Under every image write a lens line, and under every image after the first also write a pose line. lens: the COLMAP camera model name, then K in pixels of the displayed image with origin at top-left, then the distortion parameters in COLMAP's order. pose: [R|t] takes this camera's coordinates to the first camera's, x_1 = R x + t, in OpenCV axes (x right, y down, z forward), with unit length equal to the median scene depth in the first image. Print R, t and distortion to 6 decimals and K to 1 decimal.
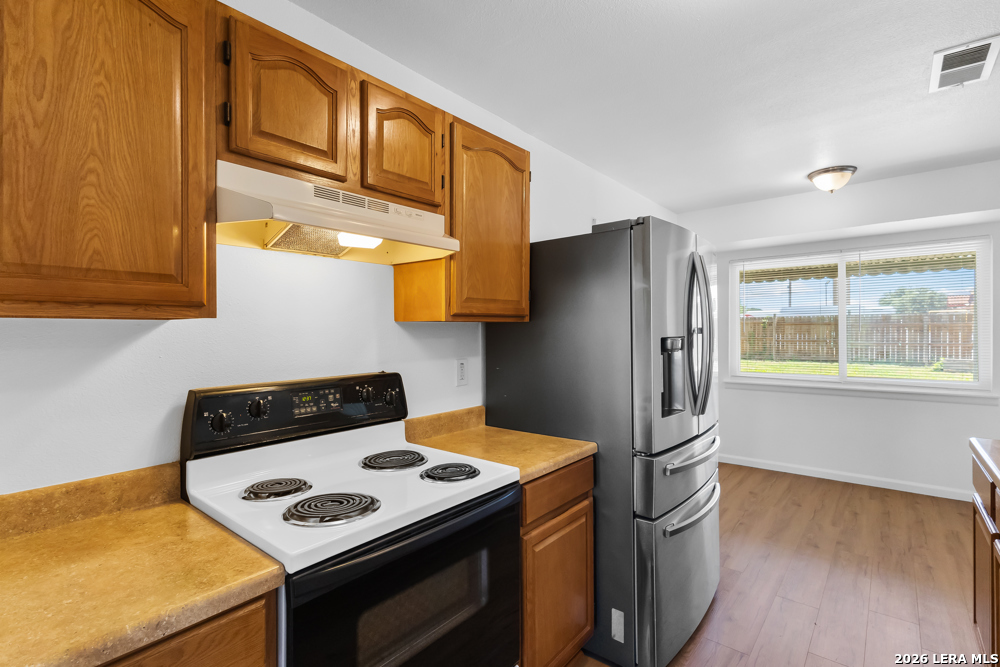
lens RADIAL K [[472.6, 0, 498.7], [0, 472.6, 329.3], [0, 0, 1]] dist [-0.000825, -0.000225]
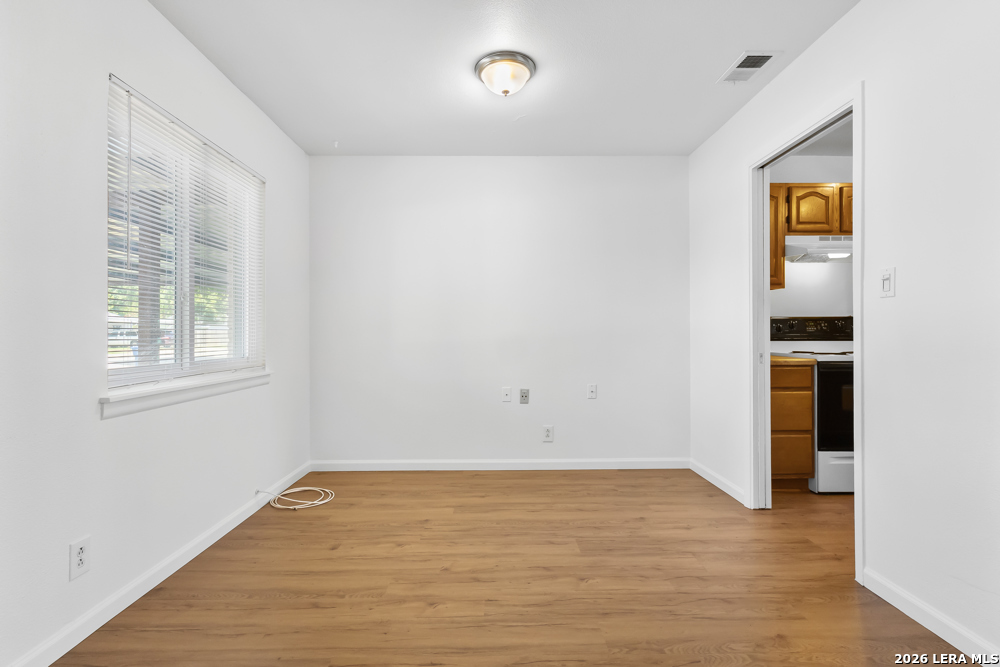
lens RADIAL K [[465.3, 0, 504.6], [0, 465.3, 340.3], [0, 0, 1]] dist [-0.001257, -0.000374]
pose [[0.649518, 0.000995, -0.760345, 0.400375], [0.004818, 0.999974, 0.005425, 0.228090], [0.760331, -0.007187, 0.649496, -1.841916]]
